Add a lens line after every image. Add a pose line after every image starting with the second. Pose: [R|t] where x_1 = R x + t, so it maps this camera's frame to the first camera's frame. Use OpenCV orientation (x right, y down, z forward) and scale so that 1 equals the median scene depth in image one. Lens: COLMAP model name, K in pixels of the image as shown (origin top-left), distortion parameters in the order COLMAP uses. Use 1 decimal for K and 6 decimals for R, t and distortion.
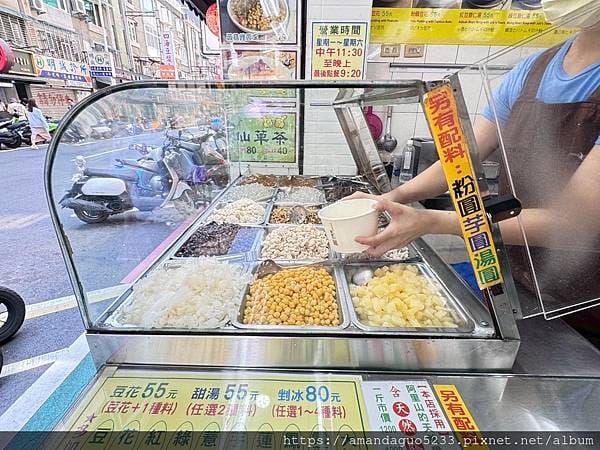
lens RADIAL K [[306.6, 0, 297.5], [0, 306.6, 230.6], [0, 0, 1]] dist [-0.004557, 0.001366]
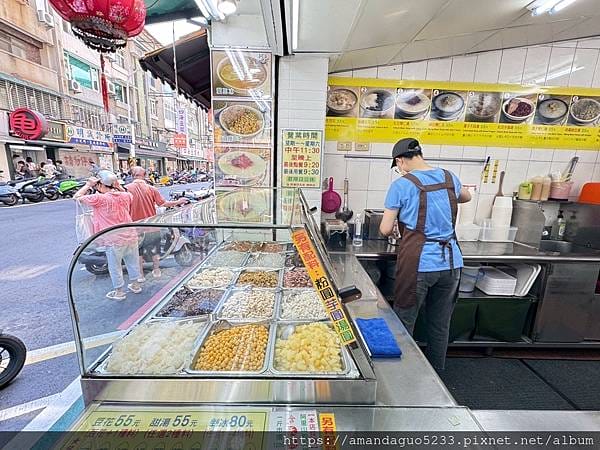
lens RADIAL K [[273.6, 0, 299.2], [0, 273.6, 228.3], [0, 0, 1]] dist [0.000232, 0.000002]
pose [[0.999359, 0.007777, 0.034934, 0.082620], [-0.001754, 0.985579, -0.169208, -0.041914], [-0.035747, 0.169038, 0.984961, -0.122854]]
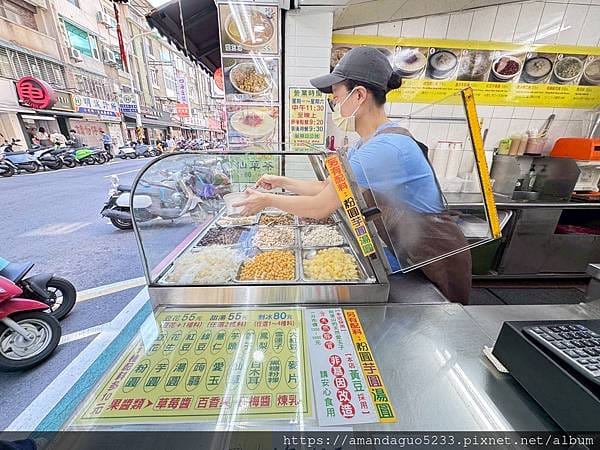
lens RADIAL K [[240.8, 0, 300.4], [0, 240.8, 227.6], [0, 0, 1]] dist [-0.003917, 0.001194]
pose [[0.998496, -0.013396, 0.053159, 0.032010], [0.014653, 0.999621, -0.023319, 0.011302], [-0.052826, 0.024062, 0.998314, -0.123207]]
